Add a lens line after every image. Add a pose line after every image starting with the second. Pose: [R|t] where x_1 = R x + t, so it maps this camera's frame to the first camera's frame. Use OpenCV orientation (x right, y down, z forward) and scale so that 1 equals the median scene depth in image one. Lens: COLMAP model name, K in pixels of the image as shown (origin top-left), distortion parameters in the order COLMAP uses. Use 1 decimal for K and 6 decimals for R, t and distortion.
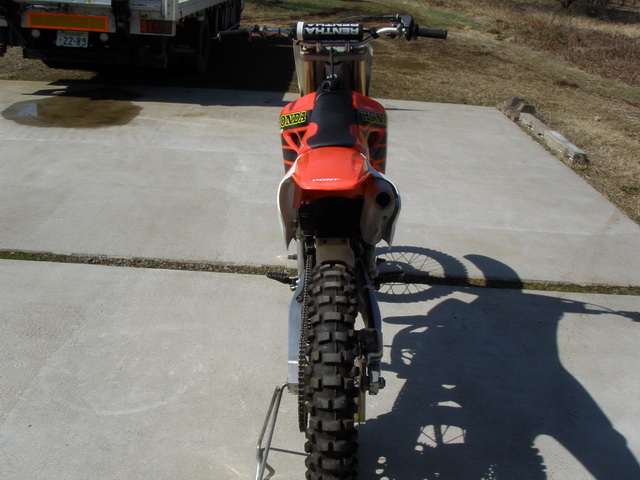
lens RADIAL K [[709.6, 0, 317.3], [0, 709.6, 240.1], [0, 0, 1]] dist [-0.139020, 0.000000]
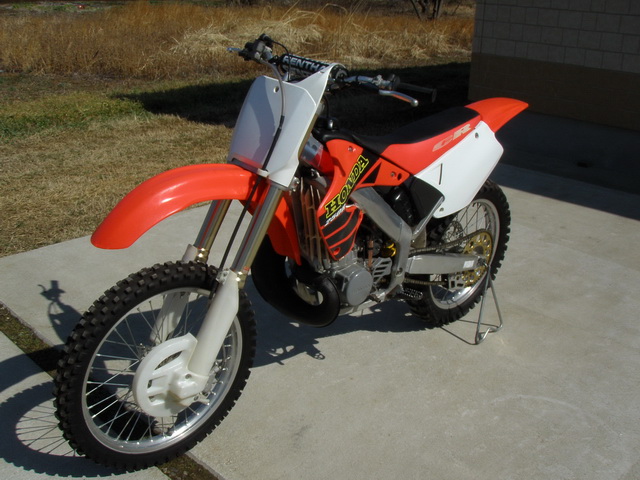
lens RADIAL K [[709.6, 0, 319.6], [0, 709.6, 254.6], [0, 0, 1]] dist [-0.139020, 0.000000]
pose [[-0.713993, -0.332732, 0.616039, -0.410915], [0.186379, 0.757793, 0.625310, -0.473069], [-0.674891, 0.561284, -0.479044, 1.112423]]
